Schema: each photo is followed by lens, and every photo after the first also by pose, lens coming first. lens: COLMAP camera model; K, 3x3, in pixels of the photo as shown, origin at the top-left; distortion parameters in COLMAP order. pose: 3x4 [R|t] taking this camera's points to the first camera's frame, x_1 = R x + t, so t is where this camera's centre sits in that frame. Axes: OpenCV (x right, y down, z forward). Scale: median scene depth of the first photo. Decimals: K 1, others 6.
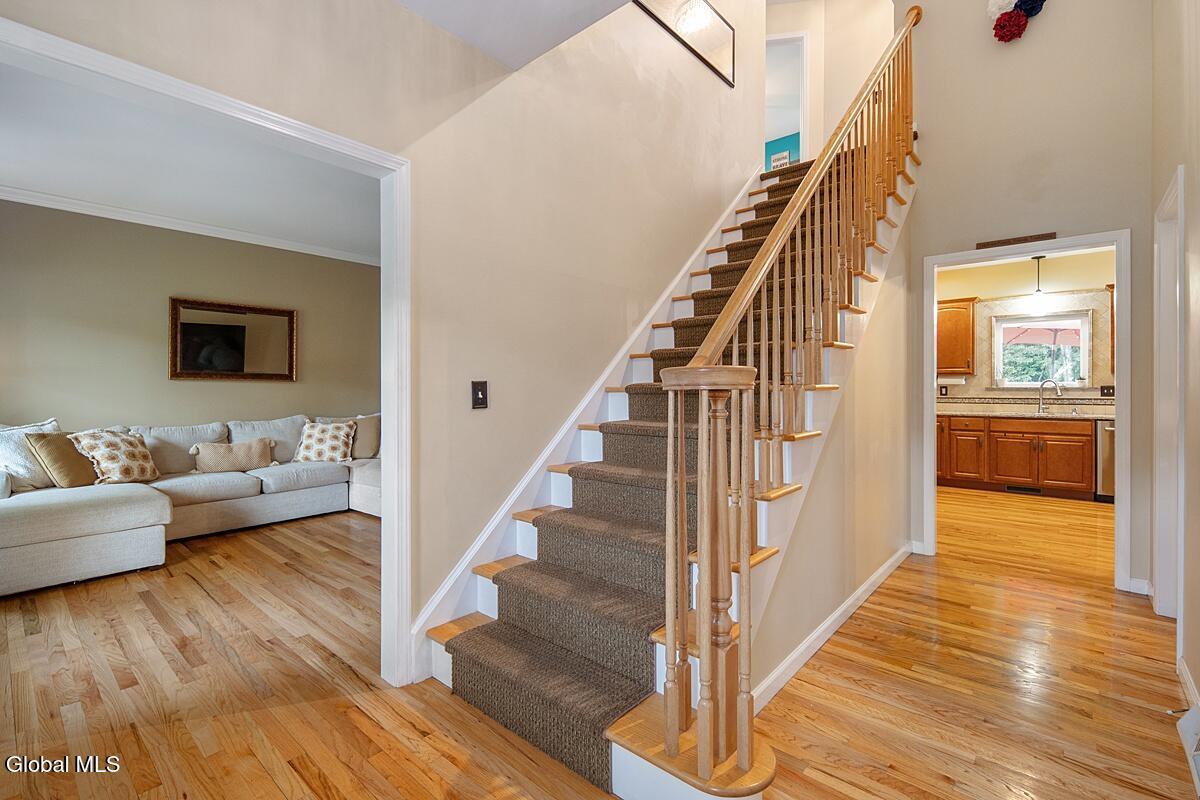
lens RADIAL K [[537.3, 0, 598.8], [0, 537.3, 386.7], [0, 0, 1]] dist [-0.000464, -0.000370]
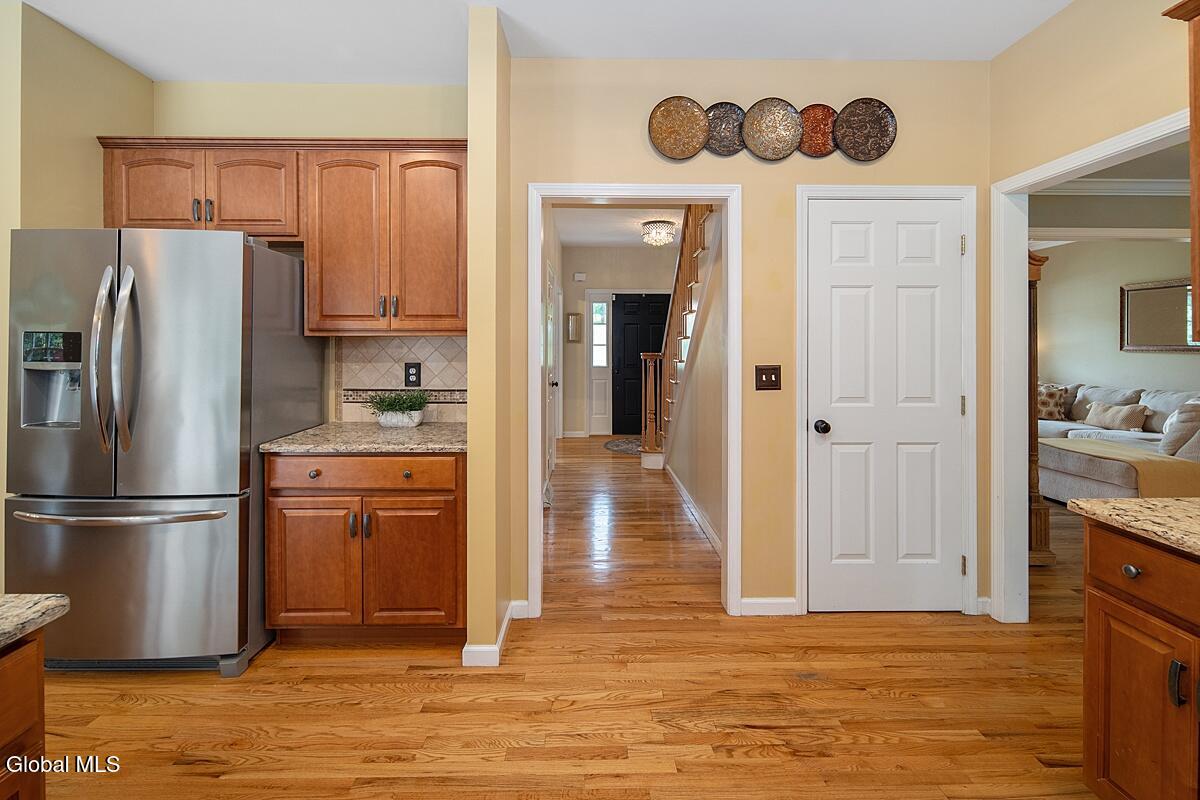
lens RADIAL K [[530.9, 0, 599.1], [0, 530.9, 341.8], [0, 0, 1]] dist [0.000251, 0.000007]
pose [[-0.742850, -0.003505, -0.669449, 1.166704], [0.003625, 0.999951, -0.009257, -0.036904], [0.669448, -0.009303, -0.742801, 1.340165]]
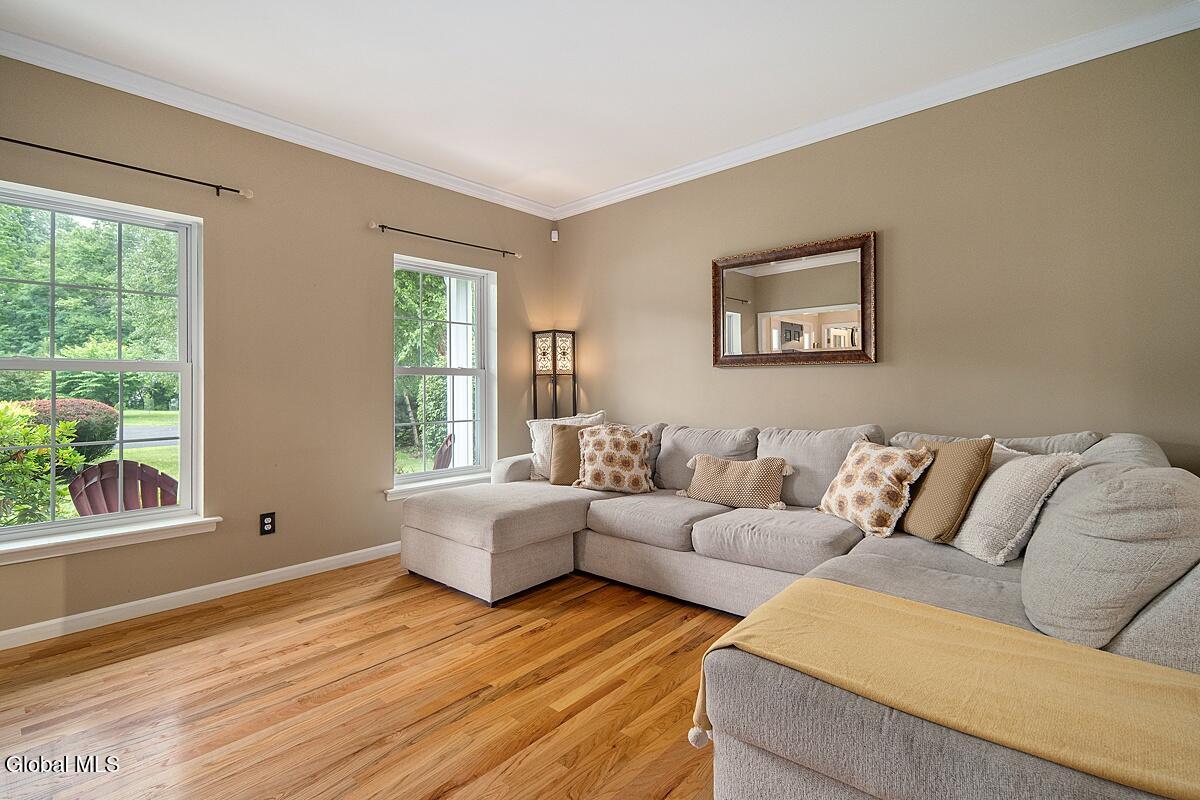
lens RADIAL K [[537.3, 0, 598.8], [0, 537.3, 386.7], [0, 0, 1]] dist [-0.000464, -0.000370]
pose [[-0.022426, -0.001301, -0.999748, -0.019920], [0.019538, 0.999808, -0.001739, 0.014595], [0.999558, -0.019572, -0.022396, 1.027358]]
